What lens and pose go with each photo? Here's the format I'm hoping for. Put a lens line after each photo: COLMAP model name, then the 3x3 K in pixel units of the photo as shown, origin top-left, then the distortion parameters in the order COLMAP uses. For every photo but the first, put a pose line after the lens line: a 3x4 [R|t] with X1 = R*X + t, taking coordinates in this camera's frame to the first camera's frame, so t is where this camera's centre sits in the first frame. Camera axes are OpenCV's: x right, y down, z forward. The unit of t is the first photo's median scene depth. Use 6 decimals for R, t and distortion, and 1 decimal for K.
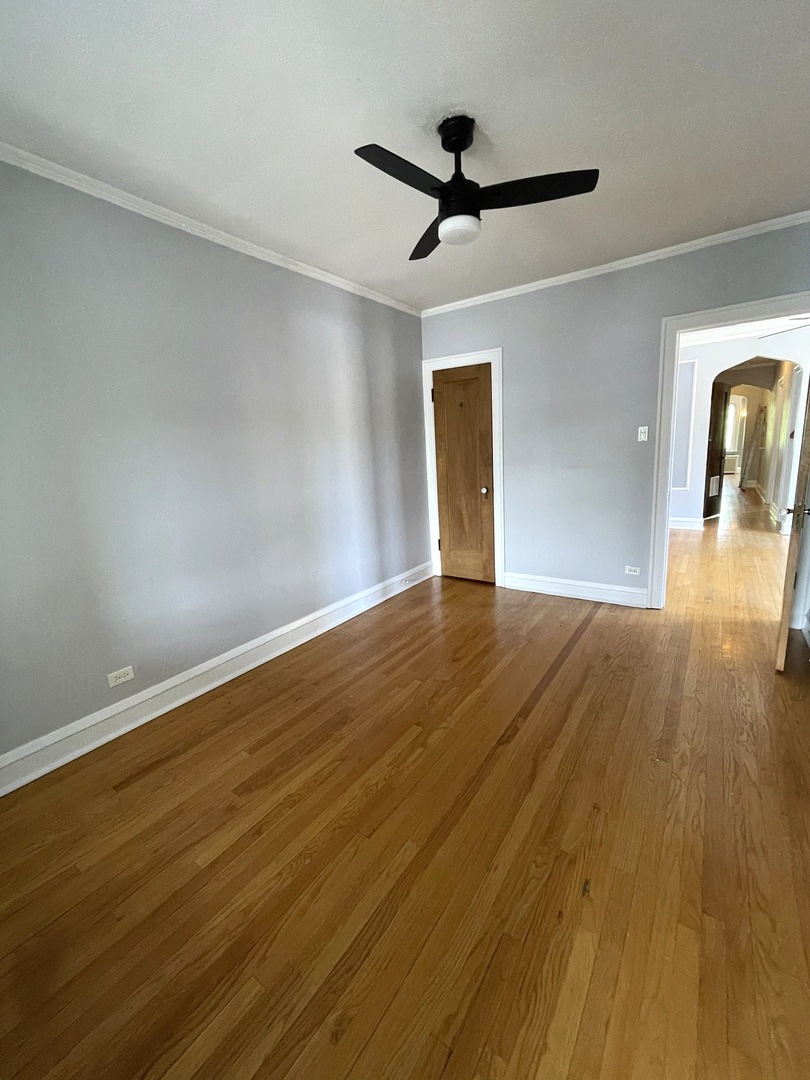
lens RADIAL K [[440.0, 0, 405.0], [0, 440.0, 540.0], [0, 0, 1]] dist [0.000033, -0.000039]
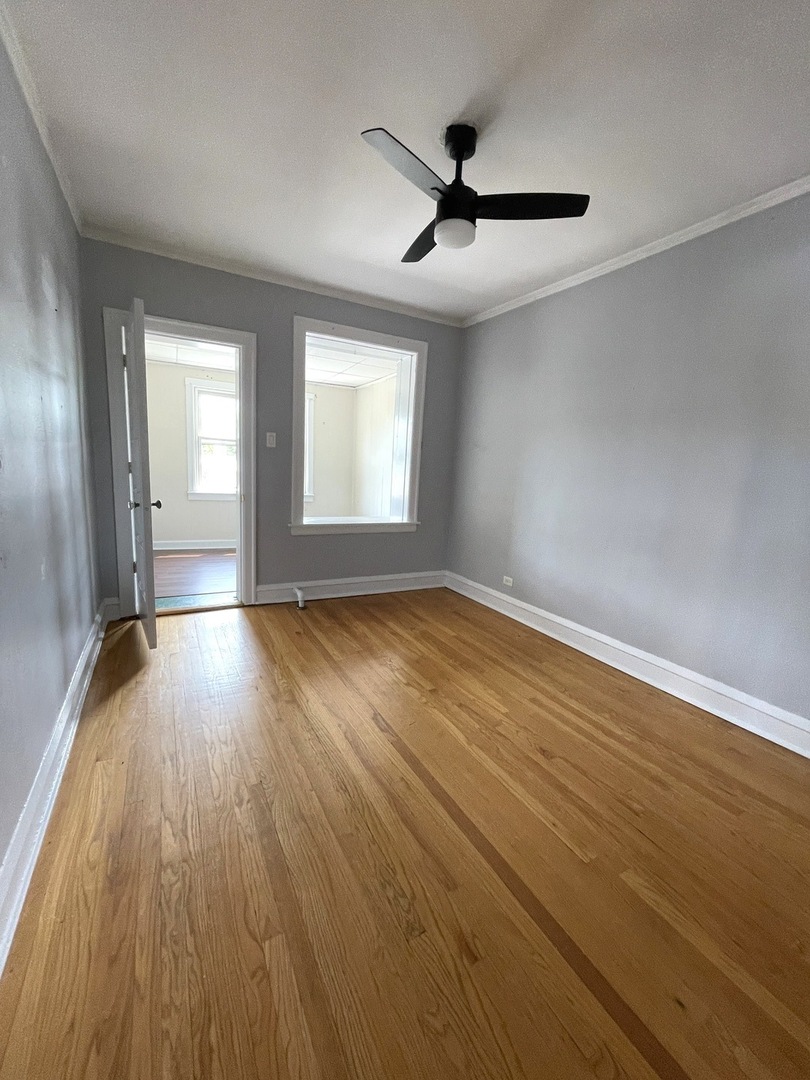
lens RADIAL K [[440.0, 0, 405.0], [0, 440.0, 540.0], [0, 0, 1]] dist [0.000033, -0.000039]
pose [[-0.450229, 0.181745, -0.874221, 0.980286], [-0.209809, 0.930122, 0.301419, -0.264189], [0.867914, 0.319127, -0.380636, 1.235246]]
